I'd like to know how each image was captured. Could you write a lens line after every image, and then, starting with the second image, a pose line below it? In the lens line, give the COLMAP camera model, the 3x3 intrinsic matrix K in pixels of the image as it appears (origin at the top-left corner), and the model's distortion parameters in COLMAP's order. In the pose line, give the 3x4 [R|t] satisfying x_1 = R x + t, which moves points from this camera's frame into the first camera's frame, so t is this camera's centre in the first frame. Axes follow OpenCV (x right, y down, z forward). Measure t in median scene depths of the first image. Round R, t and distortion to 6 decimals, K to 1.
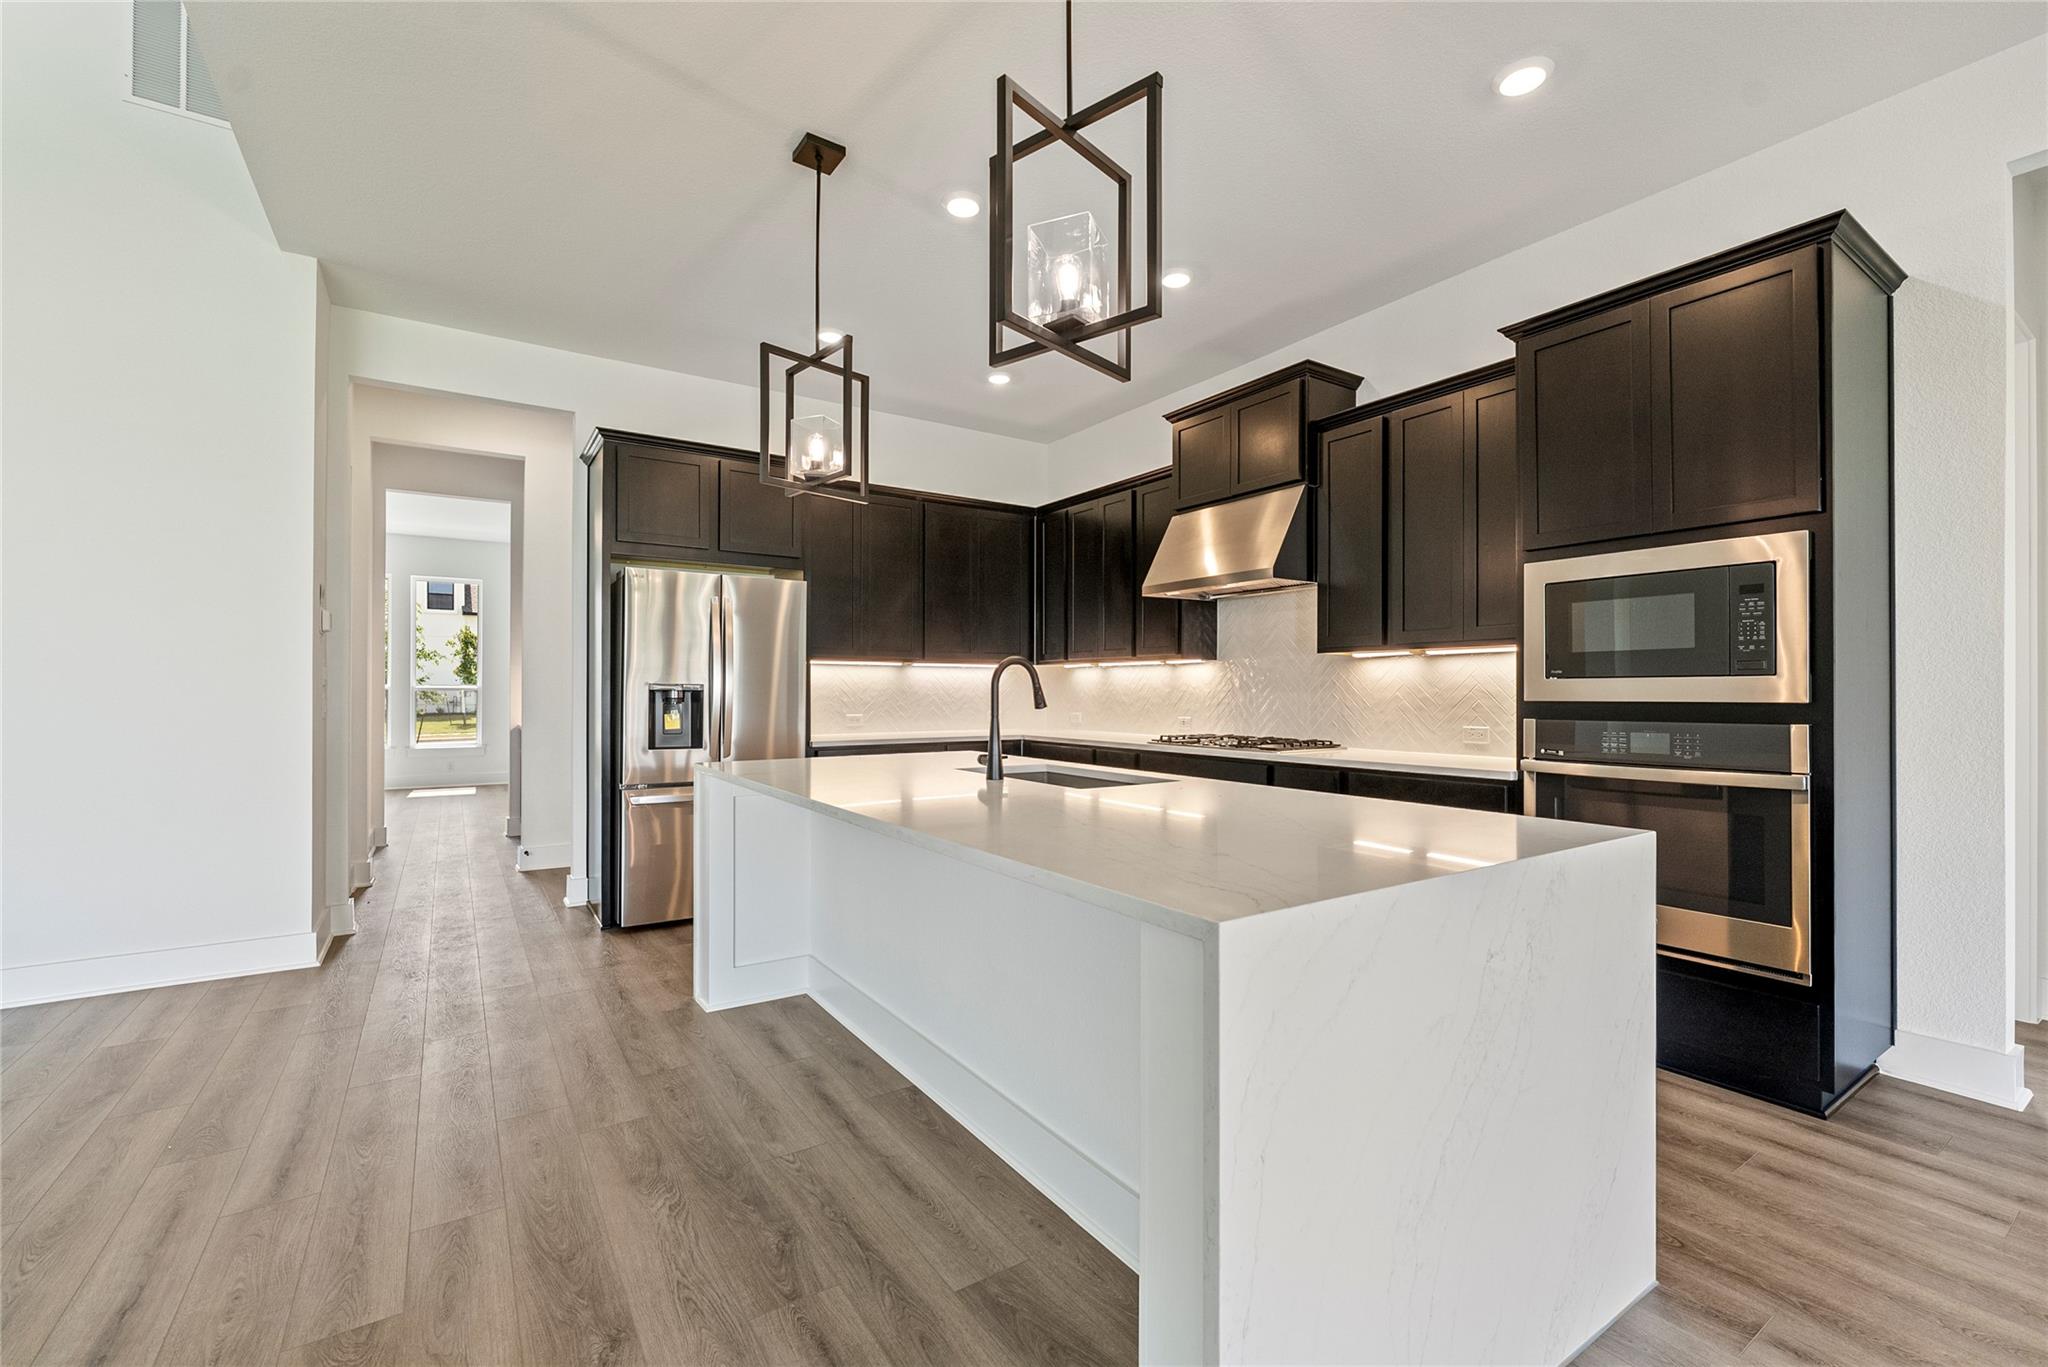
lens RADIAL K [[865.6, 0, 1030.3], [0, 865.6, 688.3], [0, 0, 1]] dist [-0.004447, -0.000515]
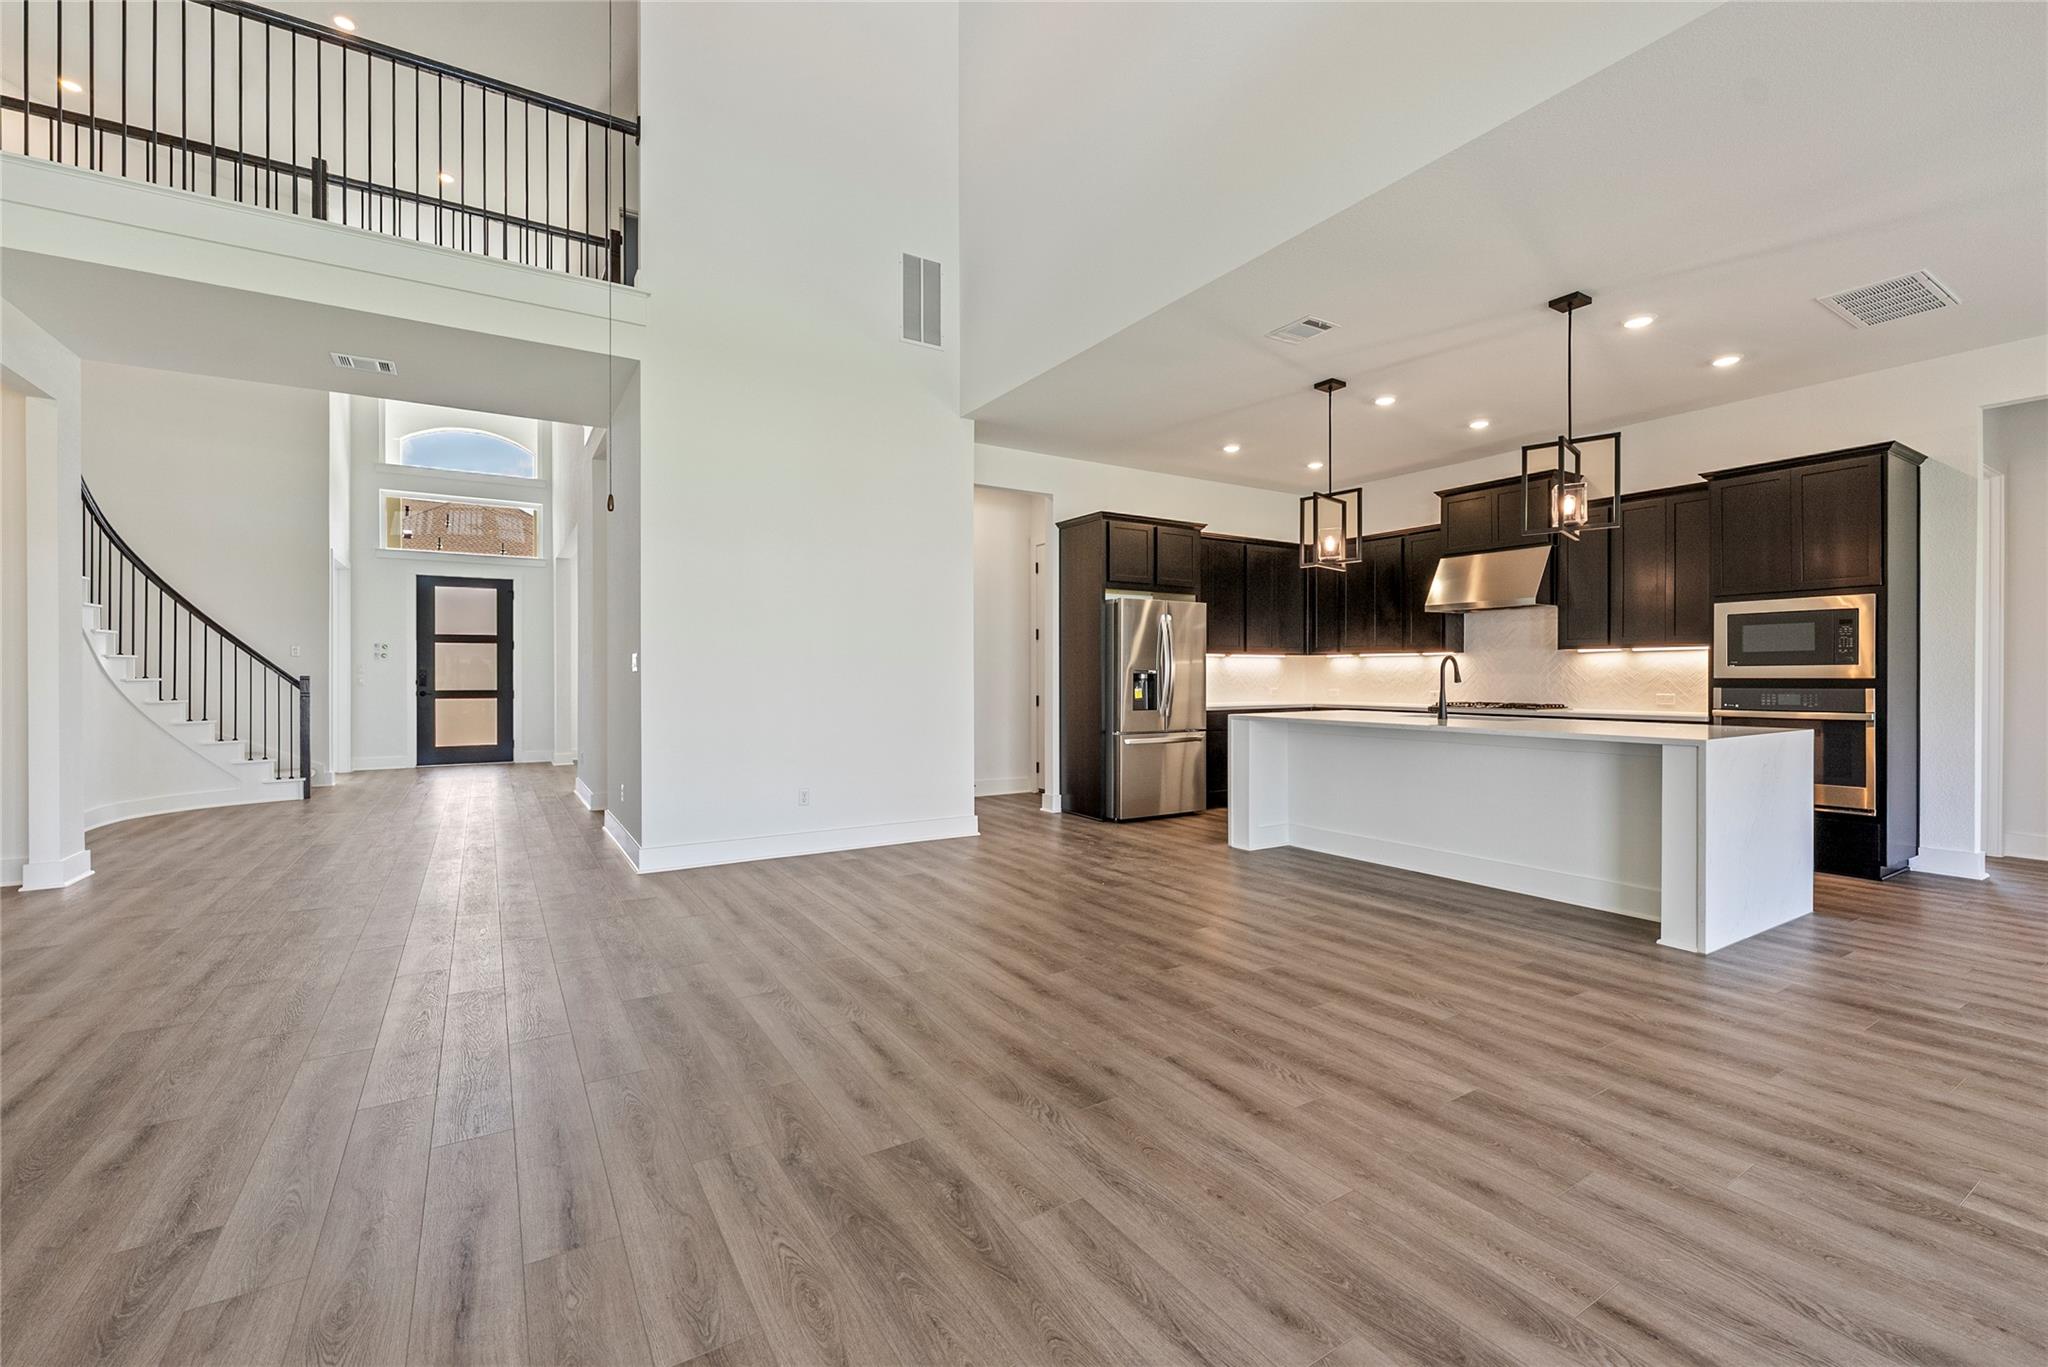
lens RADIAL K [[865.6, 0, 1035.1], [0, 865.6, 678.1], [0, 0, 1]] dist [-0.004447, -0.000515]
pose [[0.999718, -0.000155, -0.023765, -0.863082], [0.000288, 0.999984, 0.005579, 0.003968], [0.023764, -0.005584, 0.999702, -0.905304]]
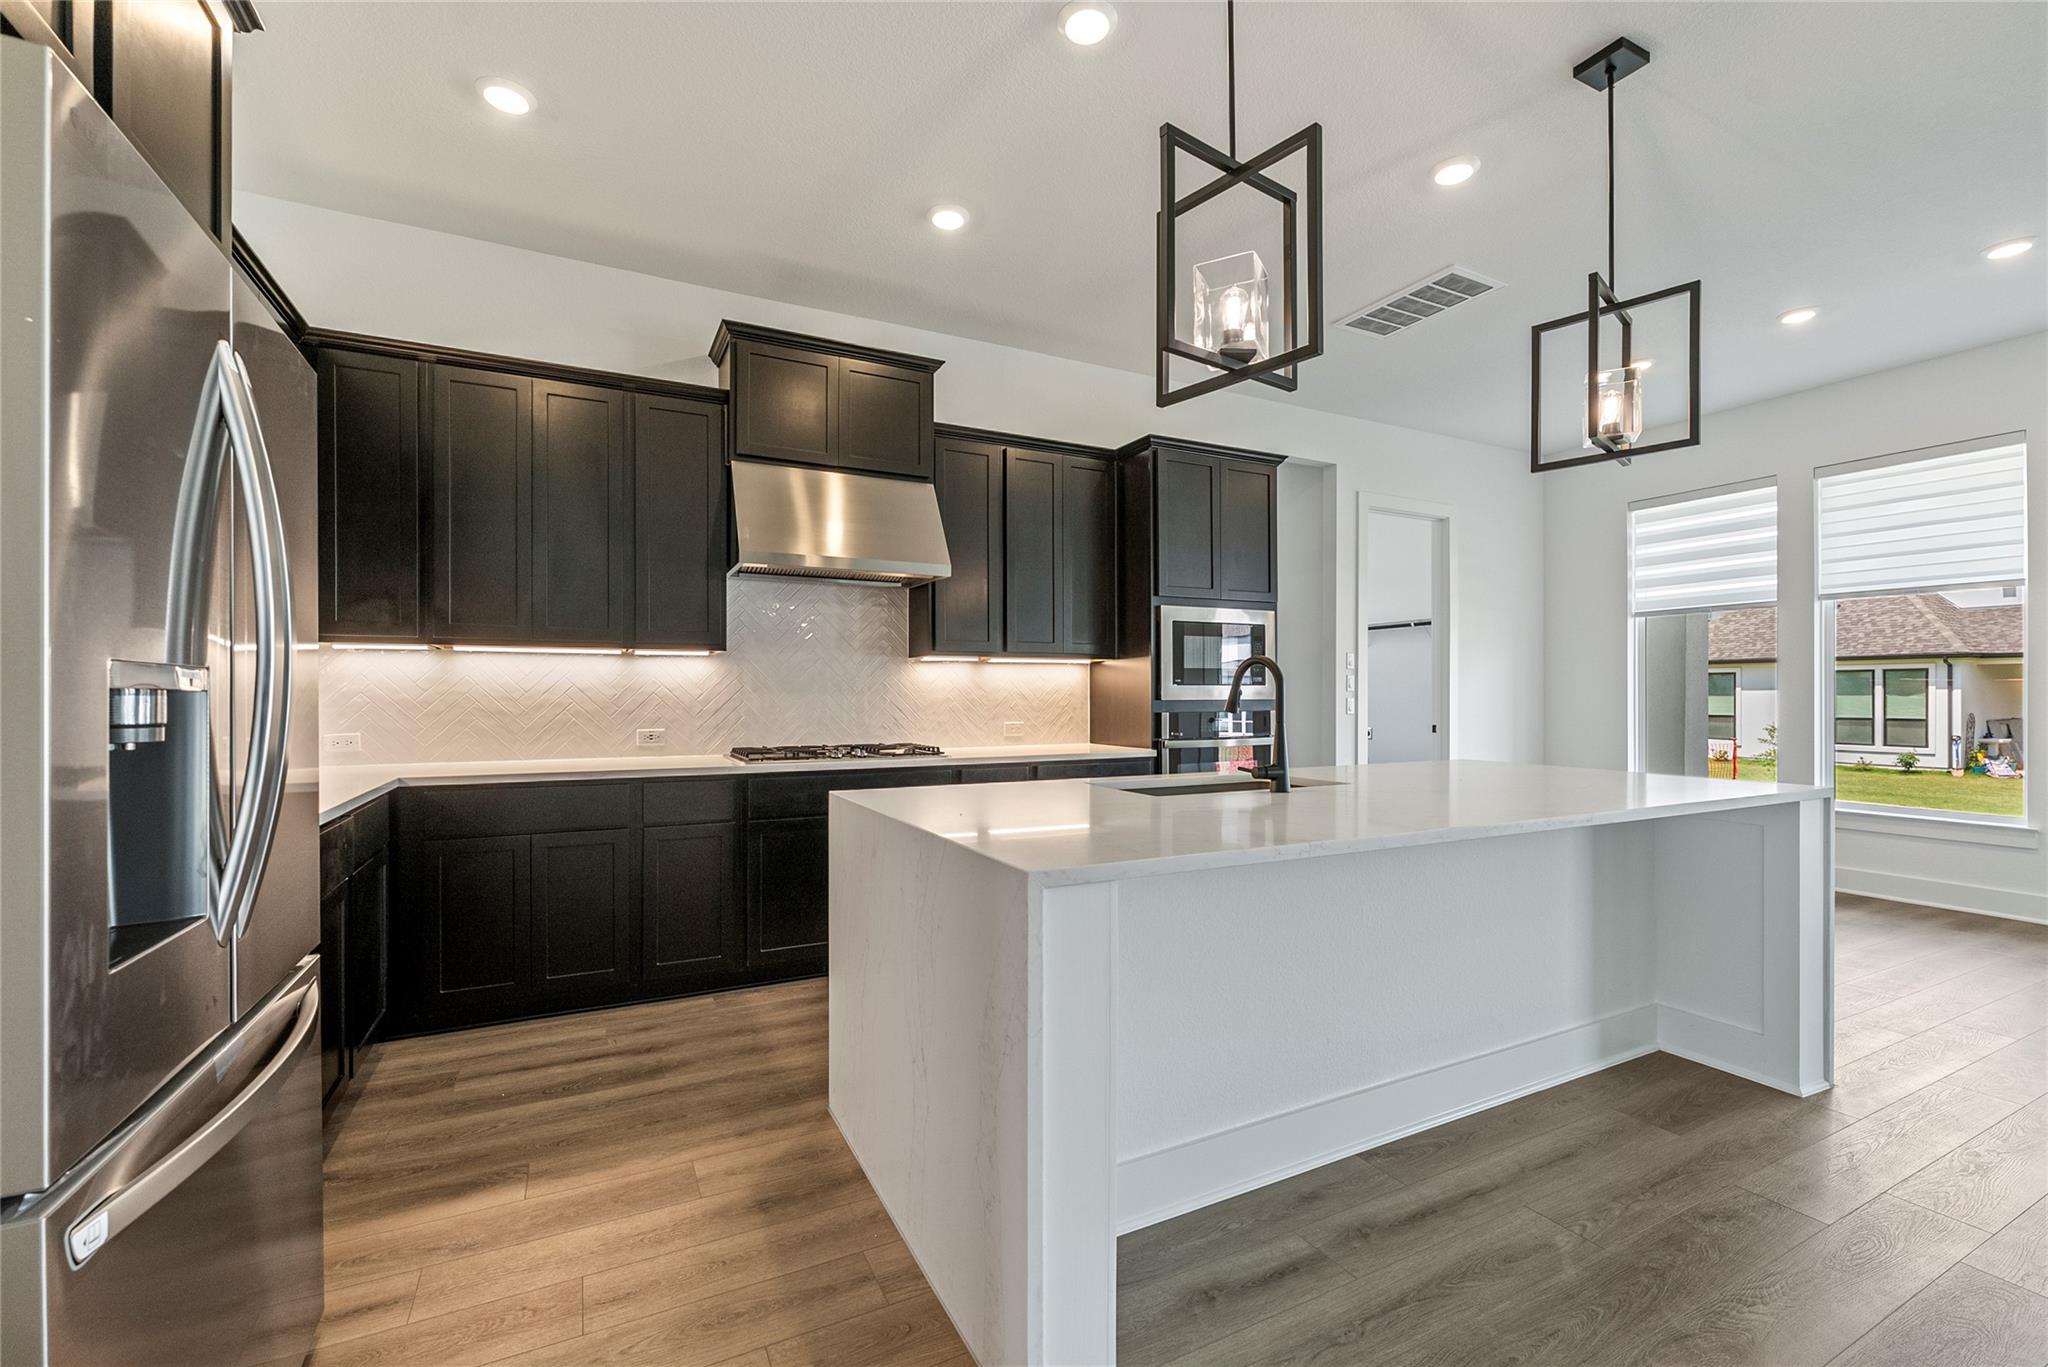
lens RADIAL K [[865.6, 0, 1007.4], [0, 865.6, 690.0], [0, 0, 1]] dist [-0.004447, -0.000515]
pose [[0.117748, 0.005657, 0.993027, -0.923353], [-0.001464, 0.999984, -0.005523, 0.006410], [-0.993042, -0.000803, 0.117755, 1.120839]]
